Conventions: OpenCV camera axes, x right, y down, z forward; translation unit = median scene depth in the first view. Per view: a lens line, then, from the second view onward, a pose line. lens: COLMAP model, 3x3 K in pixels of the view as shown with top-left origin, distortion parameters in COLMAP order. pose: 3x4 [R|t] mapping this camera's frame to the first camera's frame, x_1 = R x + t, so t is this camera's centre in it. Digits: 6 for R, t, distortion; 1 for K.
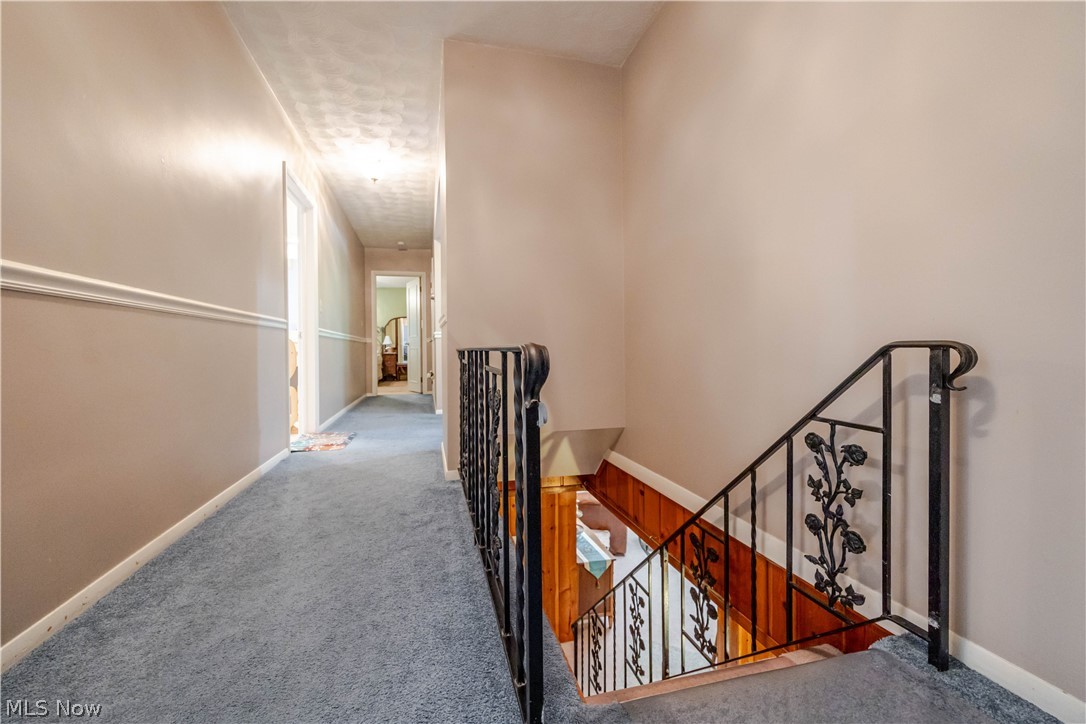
lens RADIAL K [[425.1, 0, 531.0], [0, 425.1, 356.2], [0, 0, 1]] dist [-0.002882, -0.000052]
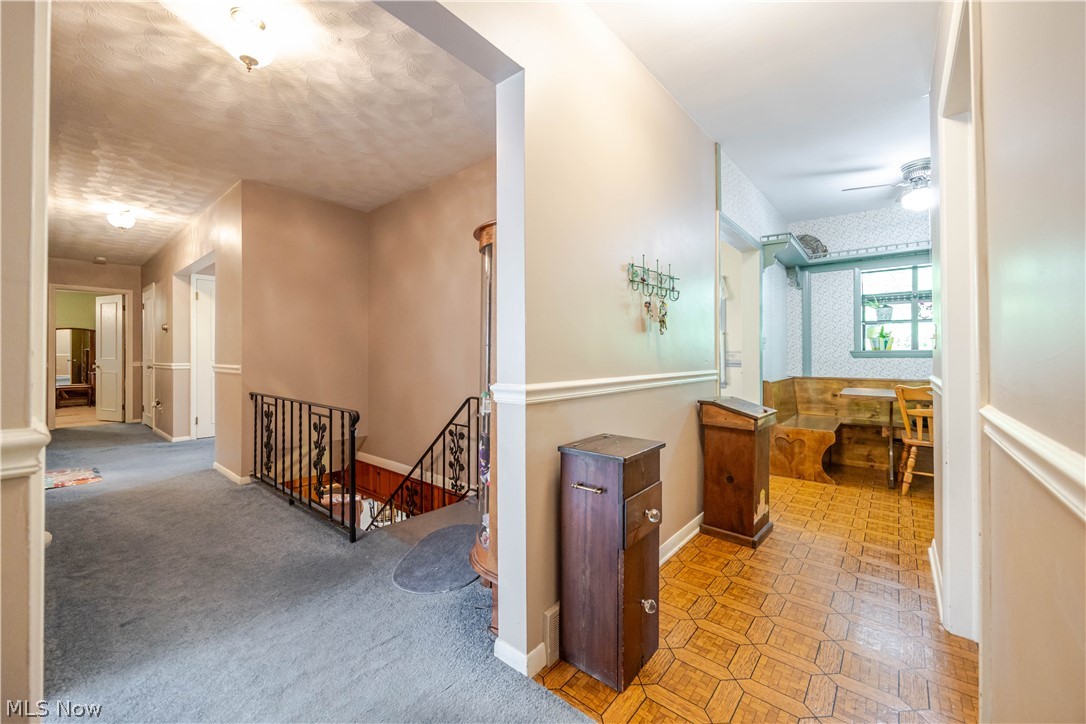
lens RADIAL K [[425.1, 0, 531.0], [0, 425.1, 356.2], [0, 0, 1]] dist [-0.002882, -0.000052]
pose [[0.810839, 0.011745, 0.585151, -0.378909], [-0.001506, 0.999837, -0.017981, -0.180196], [-0.585267, 0.013699, 0.810725, -1.145884]]
